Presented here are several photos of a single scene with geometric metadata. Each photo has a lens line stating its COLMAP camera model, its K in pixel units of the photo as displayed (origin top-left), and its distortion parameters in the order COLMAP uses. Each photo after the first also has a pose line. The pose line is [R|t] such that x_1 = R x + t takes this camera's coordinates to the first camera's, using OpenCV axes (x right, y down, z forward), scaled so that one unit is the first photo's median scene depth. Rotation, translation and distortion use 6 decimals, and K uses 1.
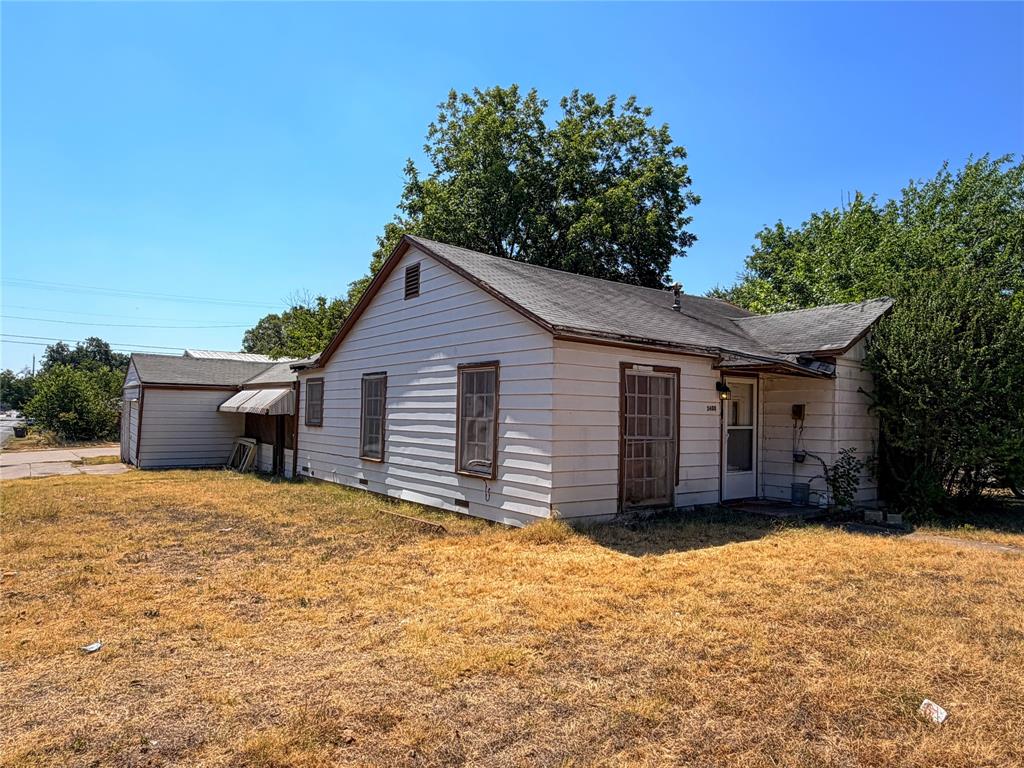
lens RADIAL K [[658.3, 0, 512.0], [0, 658.3, 384.0], [0, 0, 1]] dist [-0.021544, -0.001175]
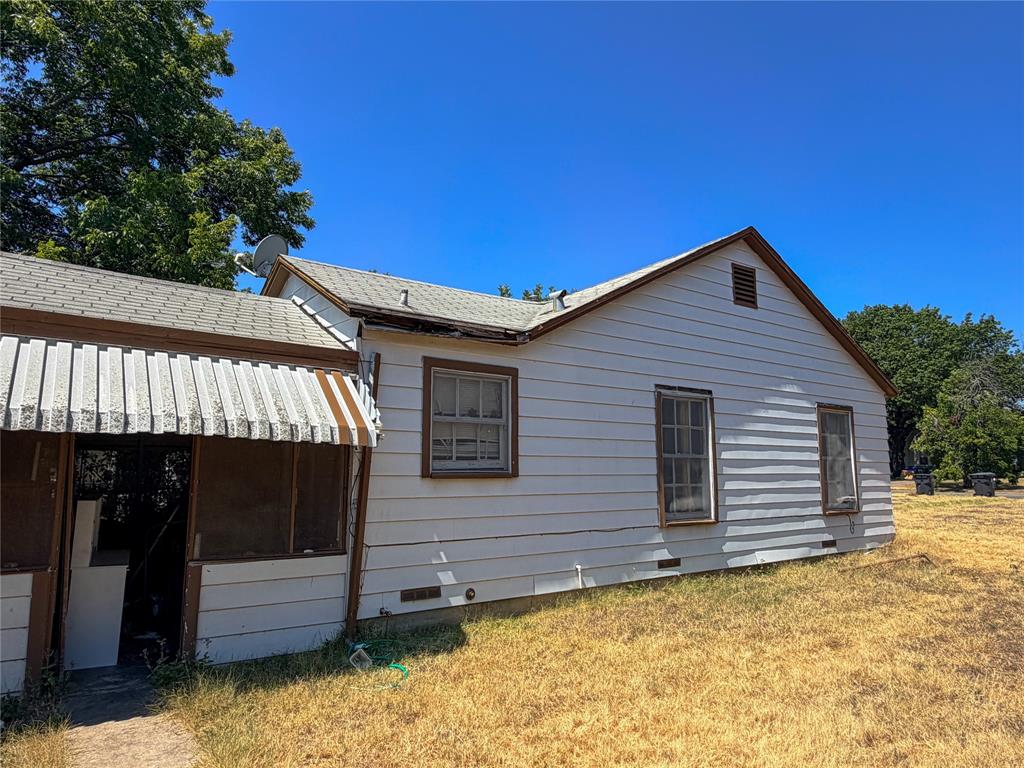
lens RADIAL K [[658.3, 0, 512.0], [0, 658.3, 384.0], [0, 0, 1]] dist [-0.021544, -0.001175]
pose [[0.021317, 0.111158, 0.993574, -1.021047], [-0.052272, 0.992565, -0.109924, 0.070950], [-0.998405, -0.049593, 0.026969, 1.369170]]
